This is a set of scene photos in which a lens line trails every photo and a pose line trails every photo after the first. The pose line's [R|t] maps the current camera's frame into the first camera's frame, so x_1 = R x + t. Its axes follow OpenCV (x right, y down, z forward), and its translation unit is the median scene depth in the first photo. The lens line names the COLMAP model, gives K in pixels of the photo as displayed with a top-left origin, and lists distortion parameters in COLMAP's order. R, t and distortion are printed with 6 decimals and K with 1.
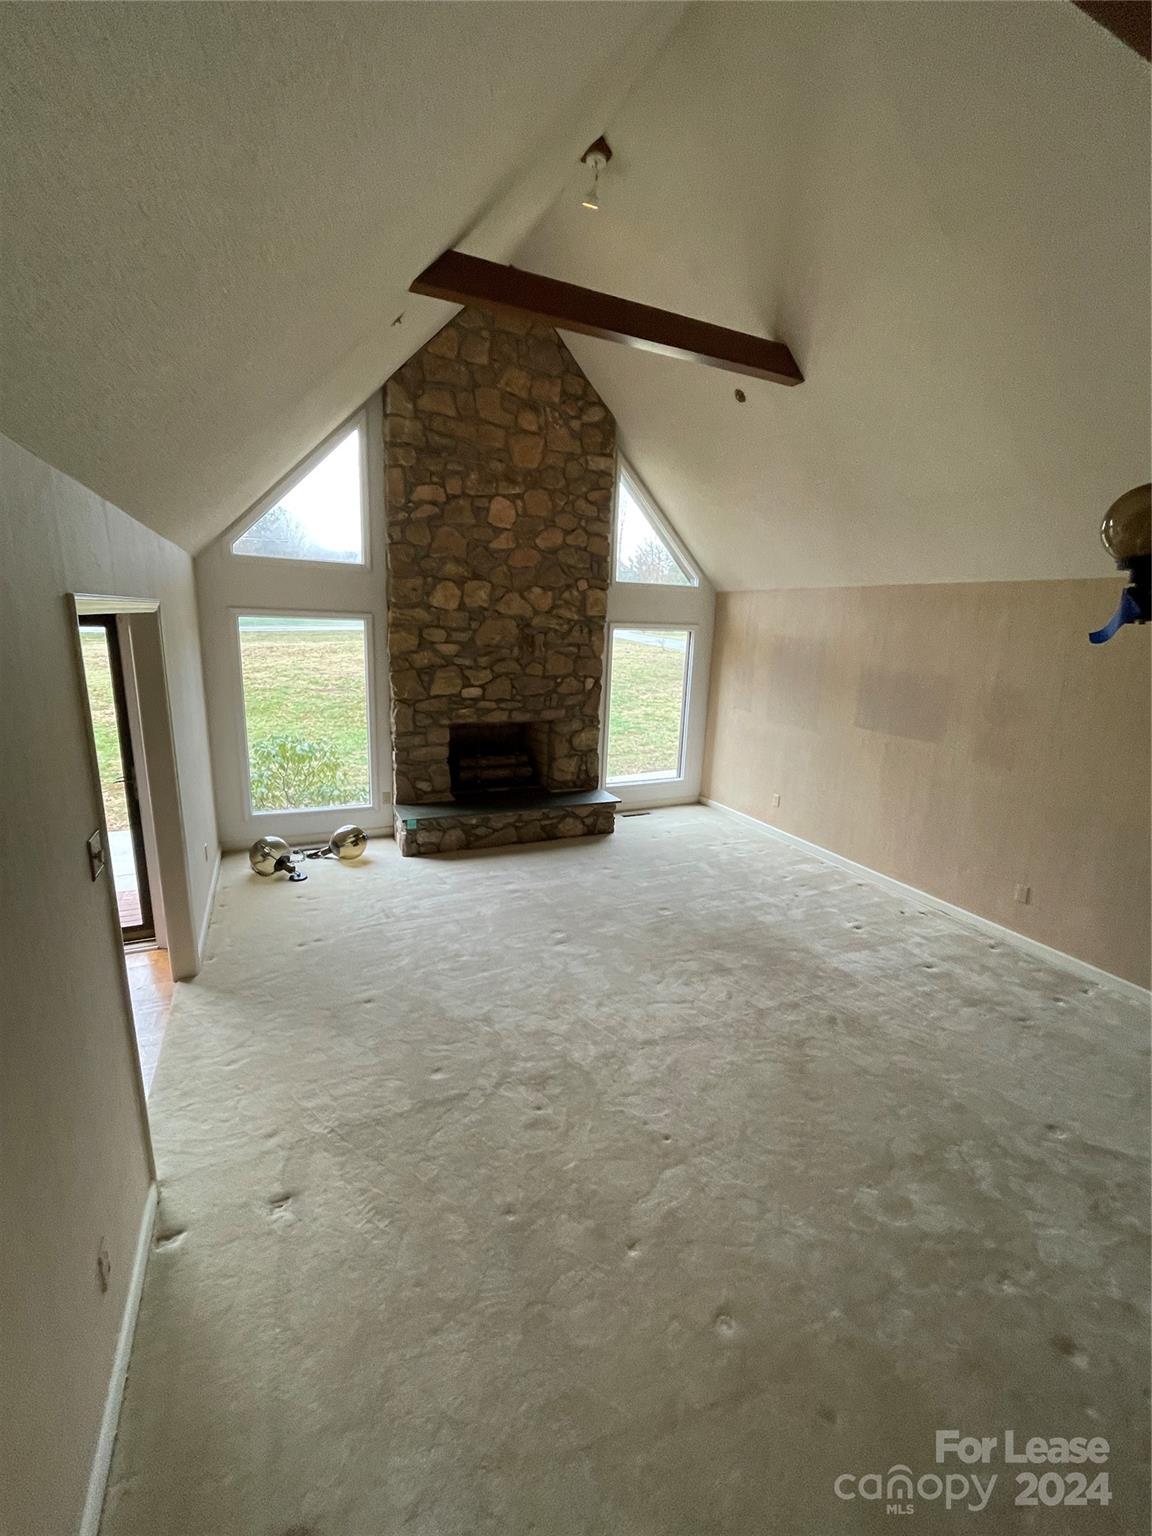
lens RADIAL K [[642.3, 0, 574.7], [0, 642.3, 770.2], [0, 0, 1]] dist [-0.002439, -0.001068]
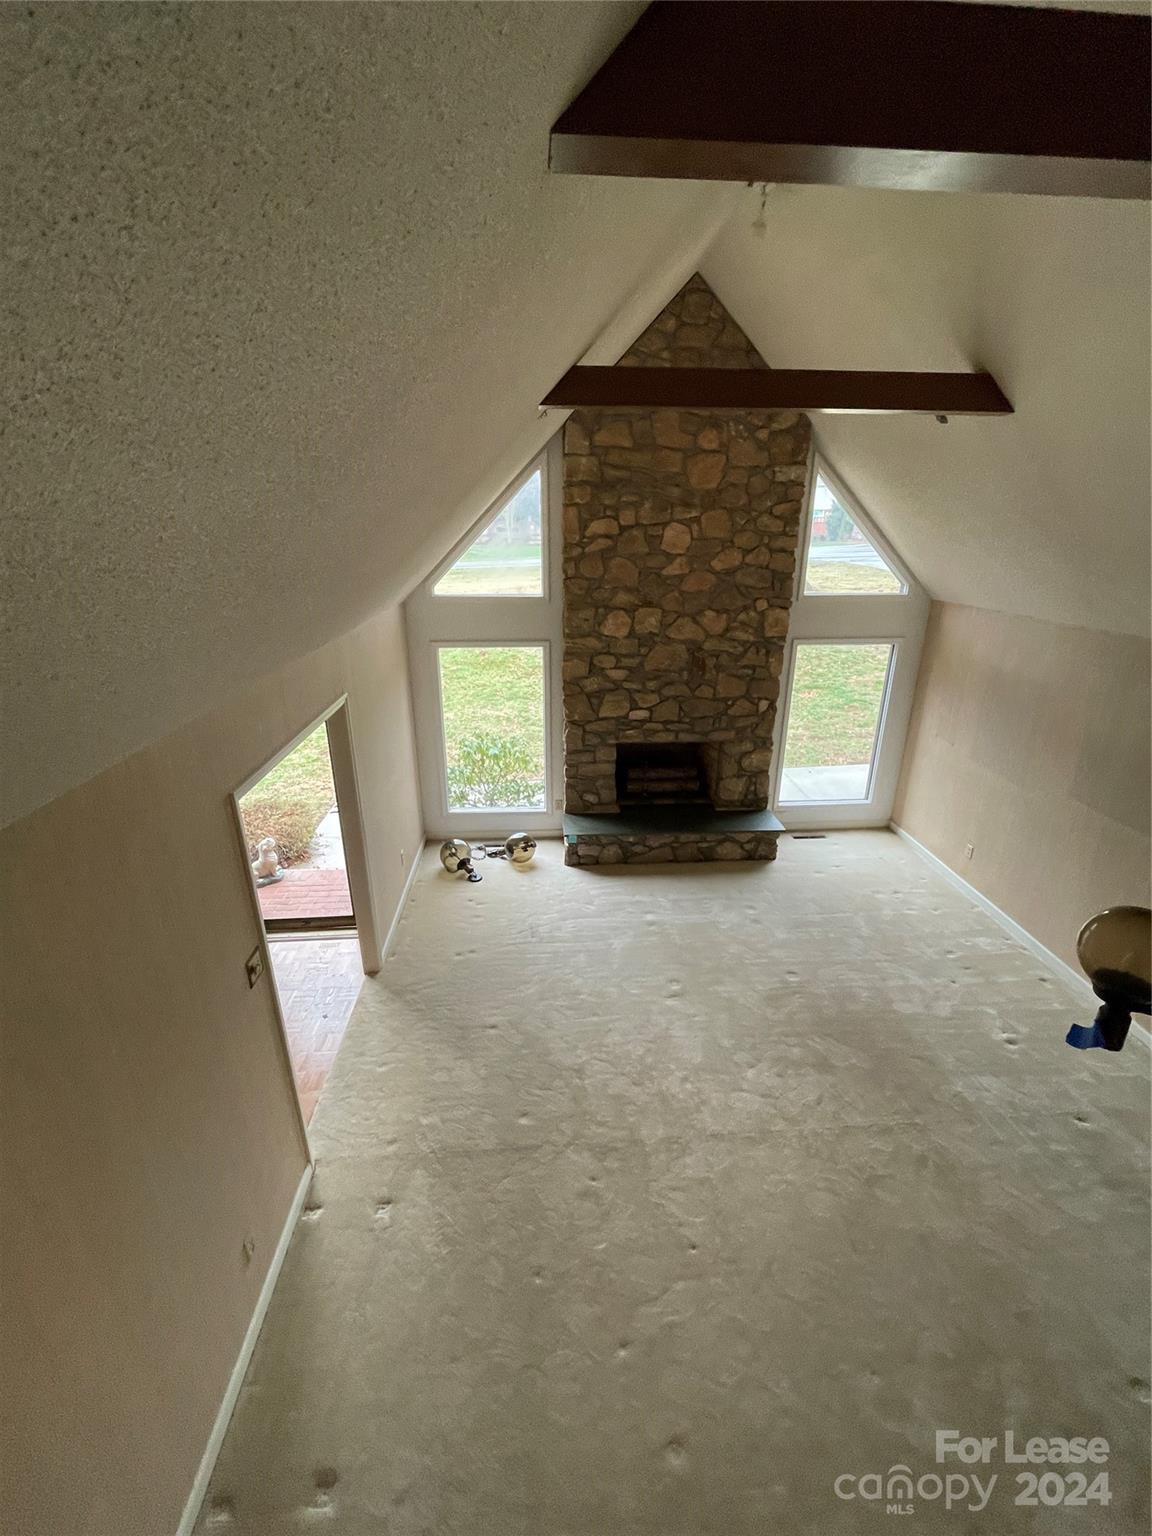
lens RADIAL K [[642.3, 0, 574.7], [0, 642.3, 770.2], [0, 0, 1]] dist [-0.002439, -0.001068]
pose [[0.931663, 0.092269, -0.351413, 0.122065], [-0.049311, 0.990378, 0.129307, -0.171396], [0.359963, -0.103142, 0.927248, -0.004680]]
